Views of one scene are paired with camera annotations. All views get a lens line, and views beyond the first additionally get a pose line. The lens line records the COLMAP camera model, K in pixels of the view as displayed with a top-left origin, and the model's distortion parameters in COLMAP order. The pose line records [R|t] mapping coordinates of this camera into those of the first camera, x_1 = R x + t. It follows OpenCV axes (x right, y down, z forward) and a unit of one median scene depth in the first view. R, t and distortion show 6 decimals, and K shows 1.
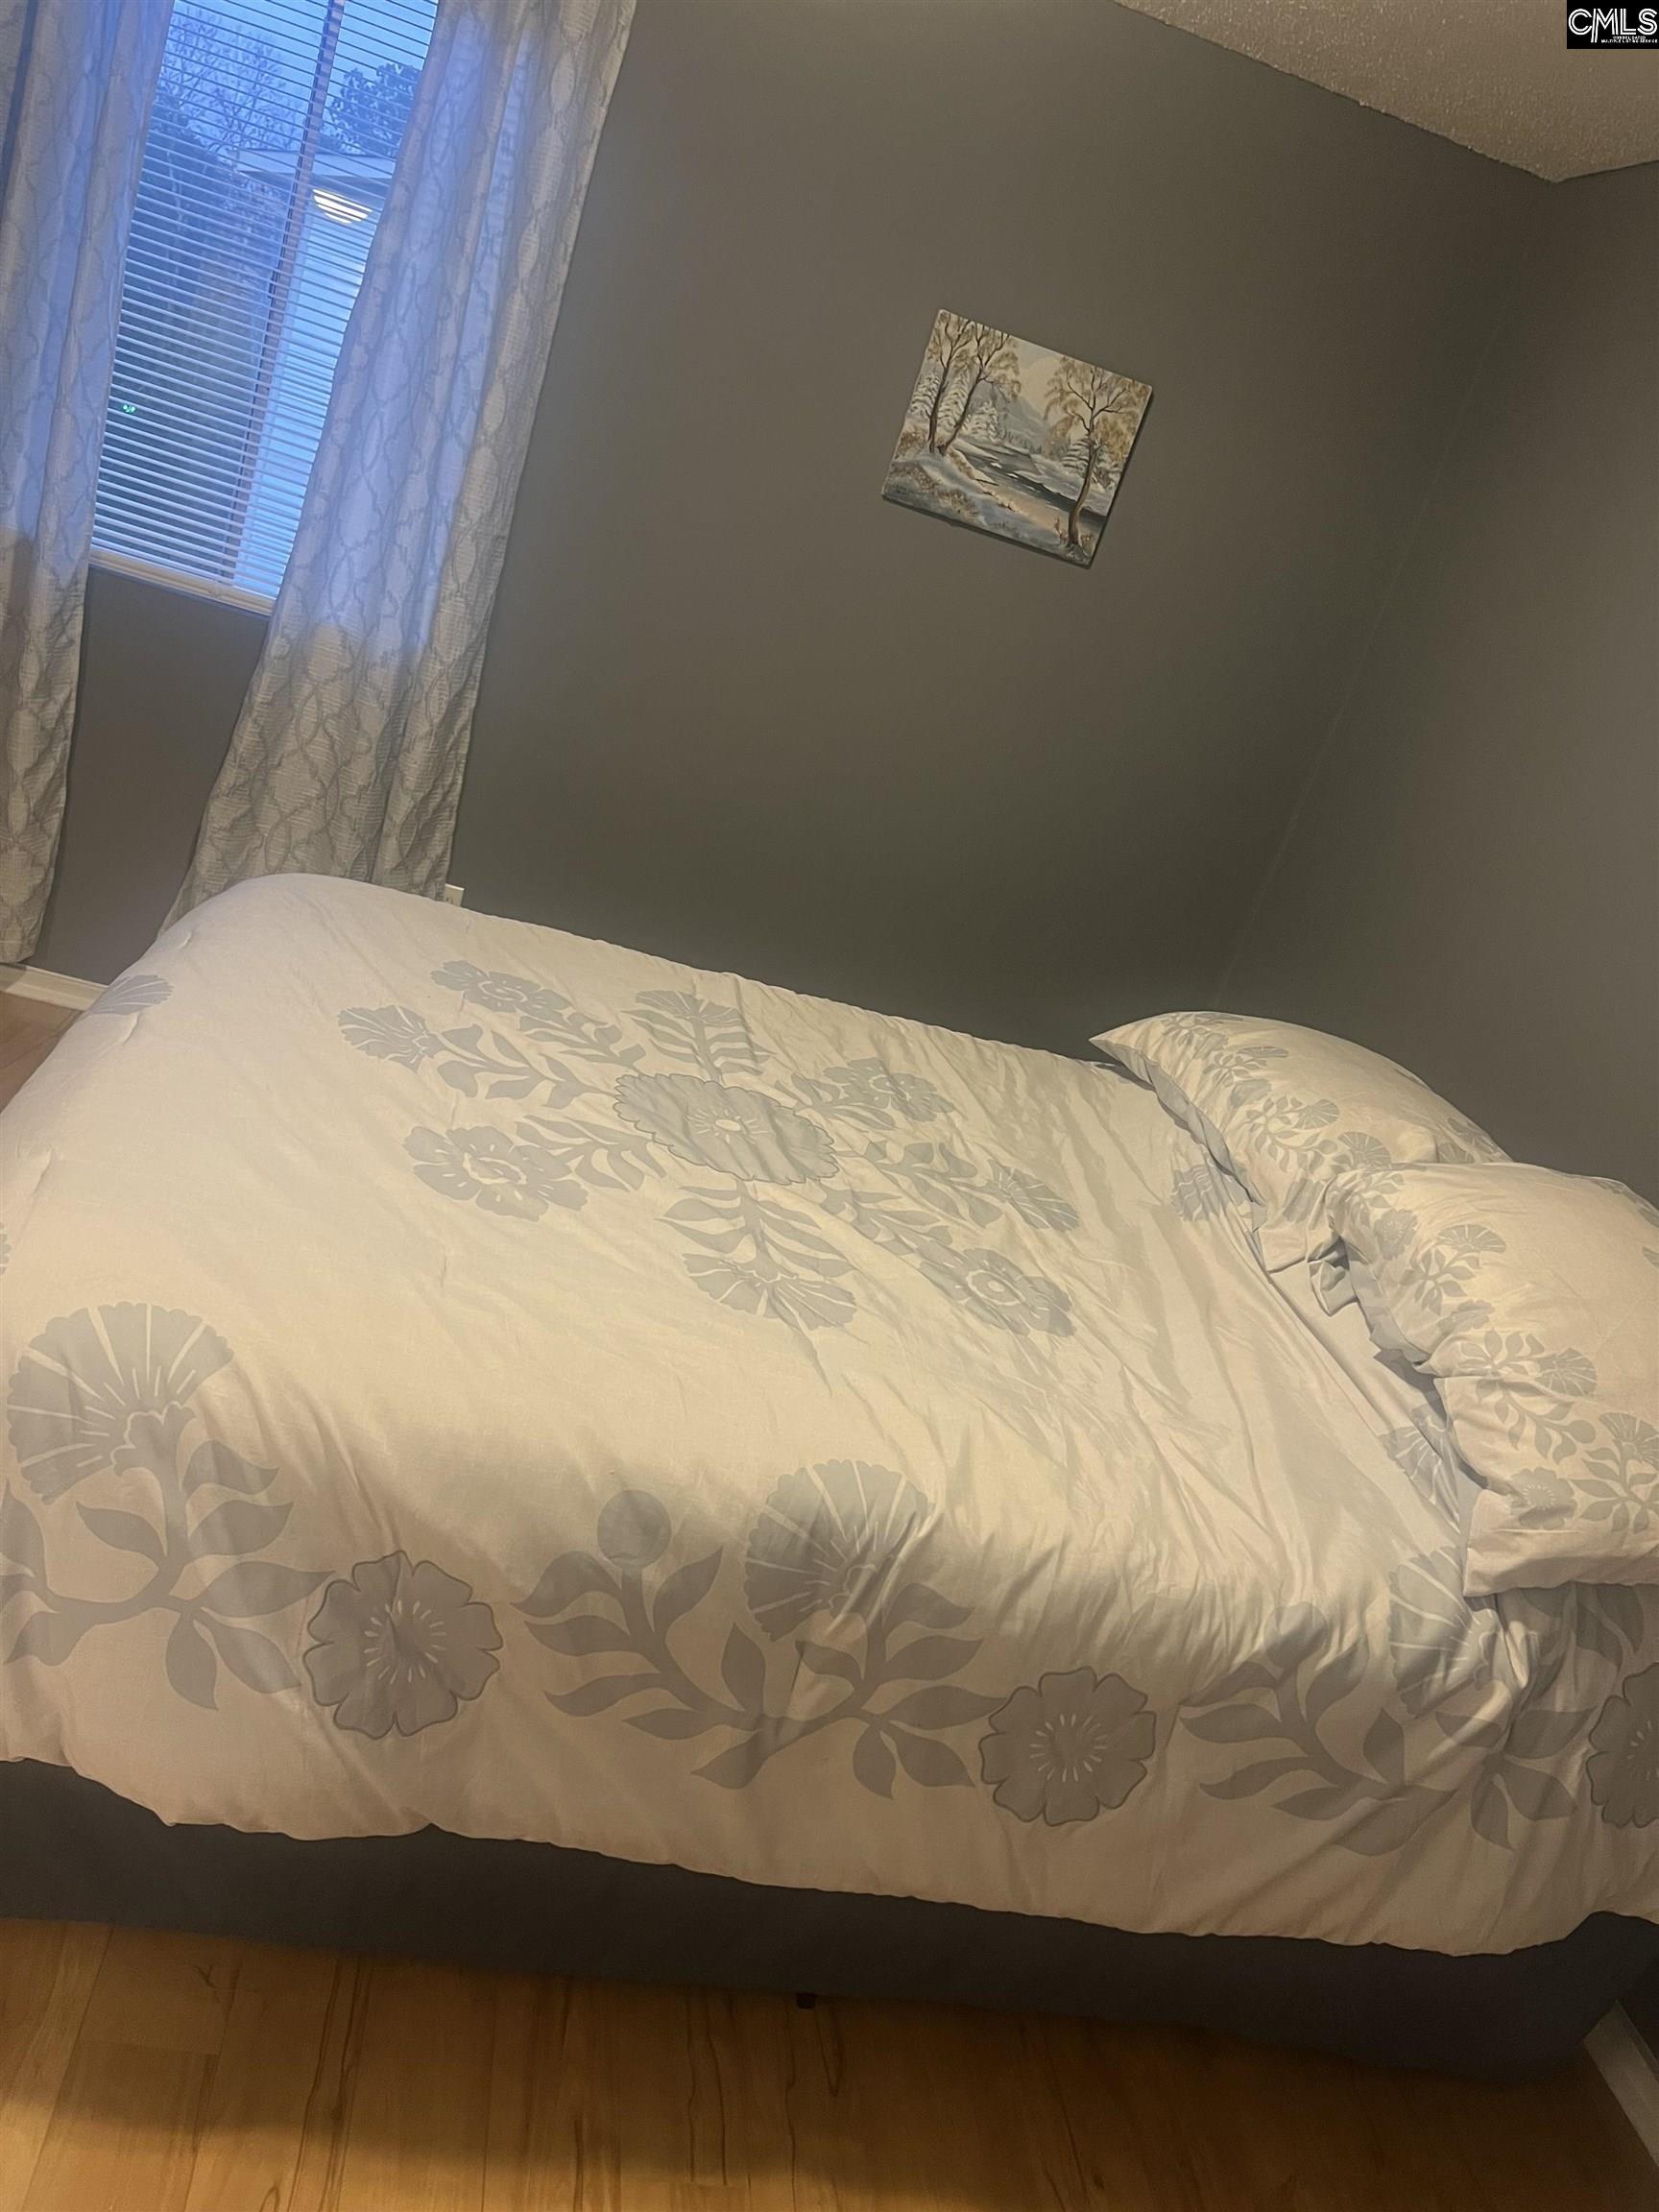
lens RADIAL K [[1679.7, 0, 829.5], [0, 1679.7, 1106.0], [0, 0, 1]] dist [0.086648, -0.168277]
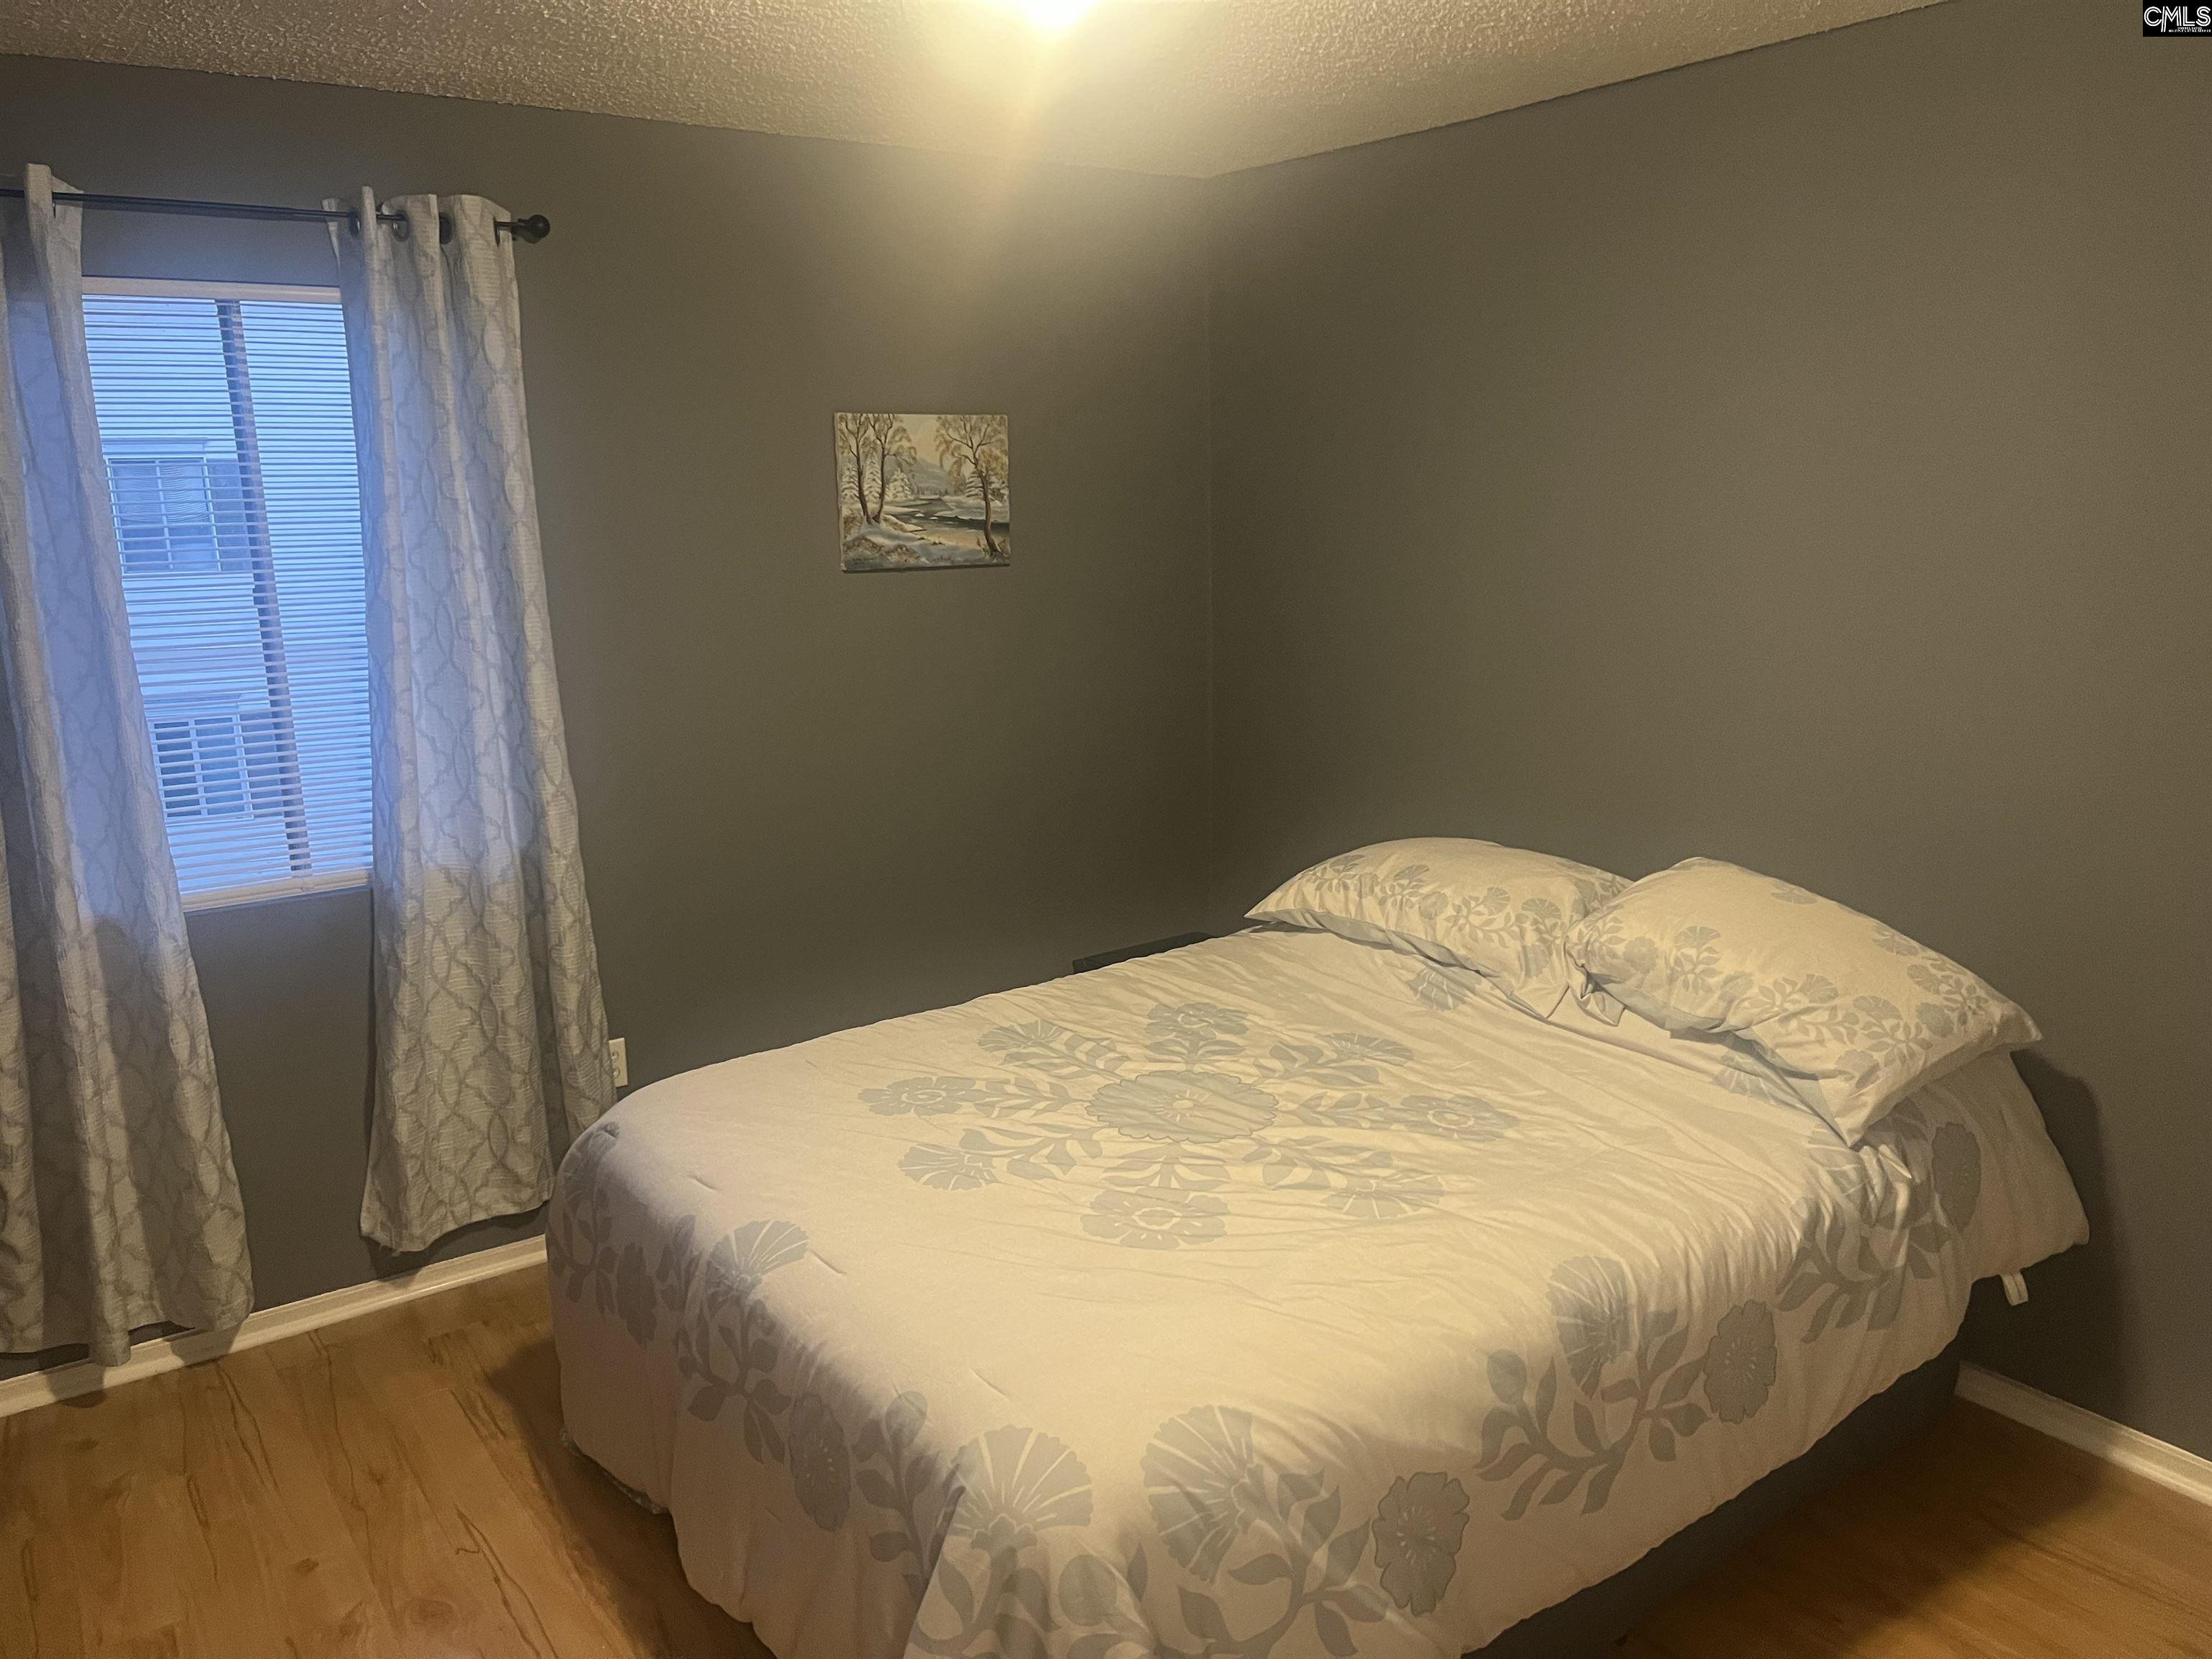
lens RADIAL K [[1679.7, 0, 1105.1], [0, 1679.7, 860.8], [0, 0, 1]] dist [0.086648, -0.168277]
pose [[0.826130, -0.413112, 0.383206, -0.565175], [0.426664, 0.902828, 0.053469, -0.269394], [-0.368059, 0.119328, 0.922114, -0.183011]]
